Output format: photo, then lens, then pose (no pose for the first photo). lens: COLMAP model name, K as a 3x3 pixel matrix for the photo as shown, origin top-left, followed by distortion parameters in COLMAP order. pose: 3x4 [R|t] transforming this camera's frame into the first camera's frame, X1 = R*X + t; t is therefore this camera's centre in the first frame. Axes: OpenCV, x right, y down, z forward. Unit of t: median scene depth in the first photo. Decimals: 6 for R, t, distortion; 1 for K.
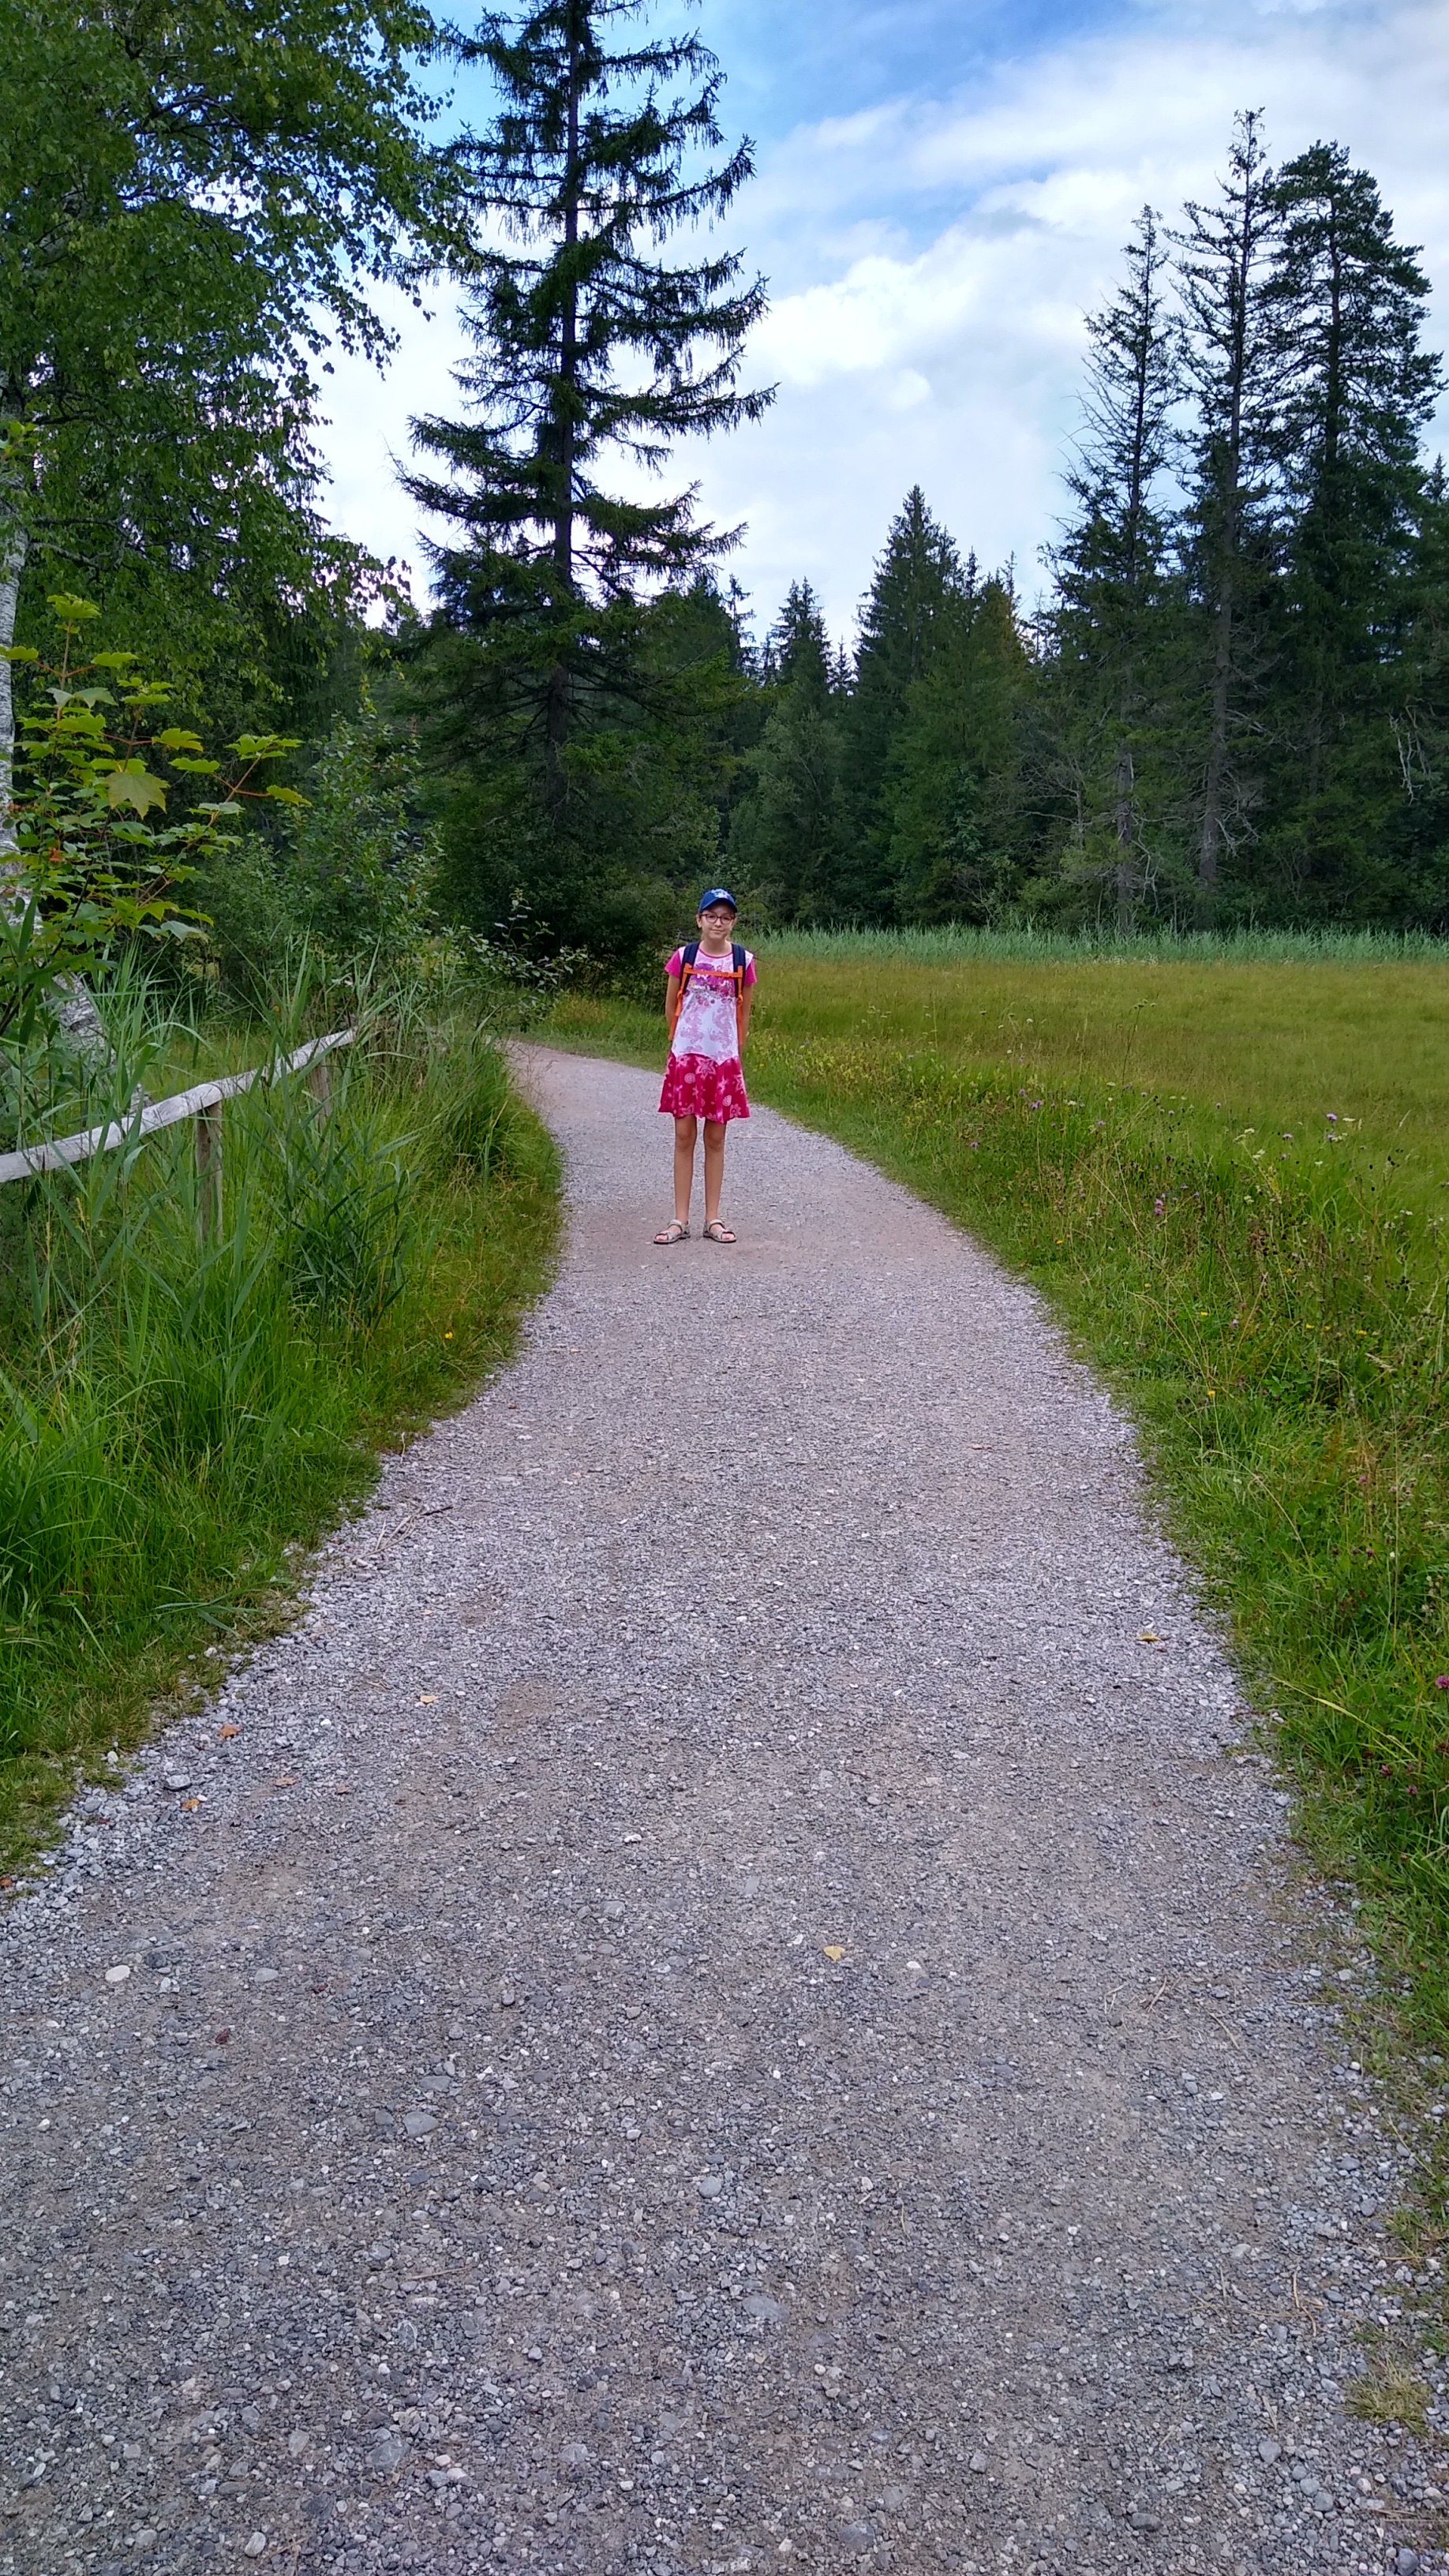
lens RADIAL K [[2232.3, 0, 709.8], [0, 2232.3, 1290.9], [0, 0, 1]] dist [0.095015, -0.051663]
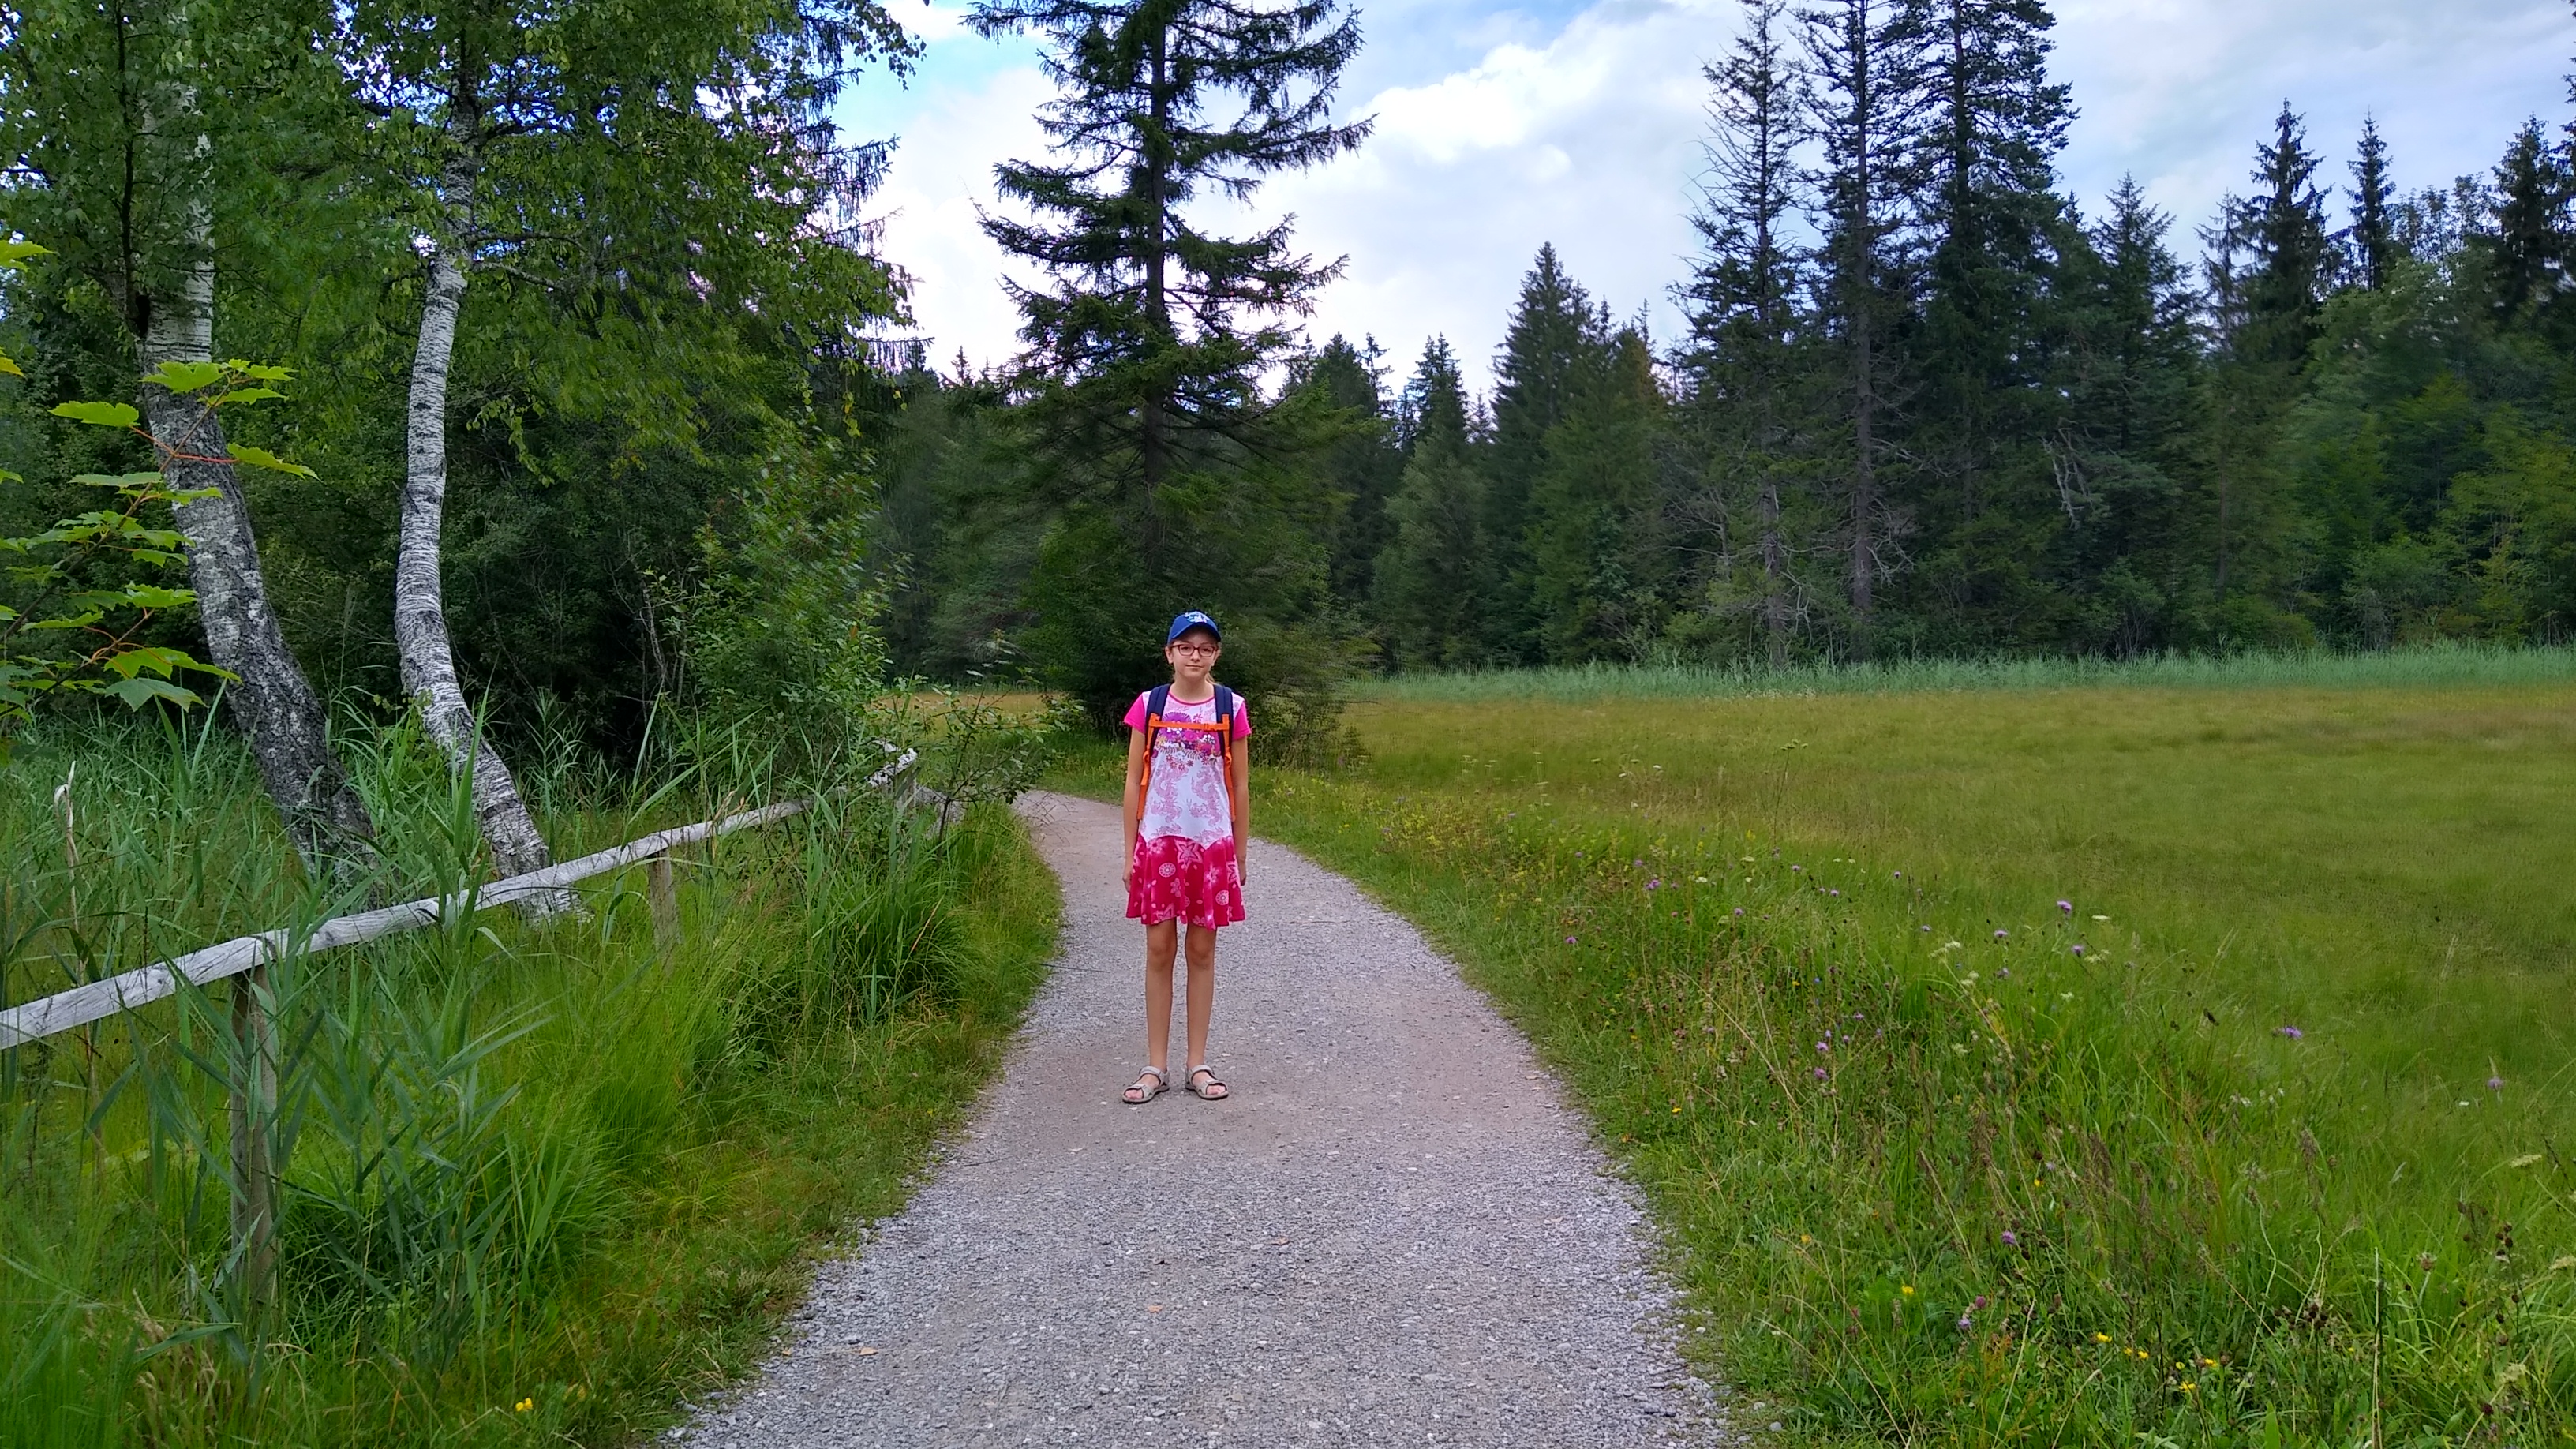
lens RADIAL K [[2097.0, 0, 1297.8], [0, 2097.0, 714.0], [0, 0, 1]] dist [0.112827, 0.011174]
pose [[0.998364, -0.031232, -0.047903, 0.031221], [0.024074, 0.989383, -0.143320, -0.020674], [0.051871, 0.141933, 0.988516, 0.141963]]
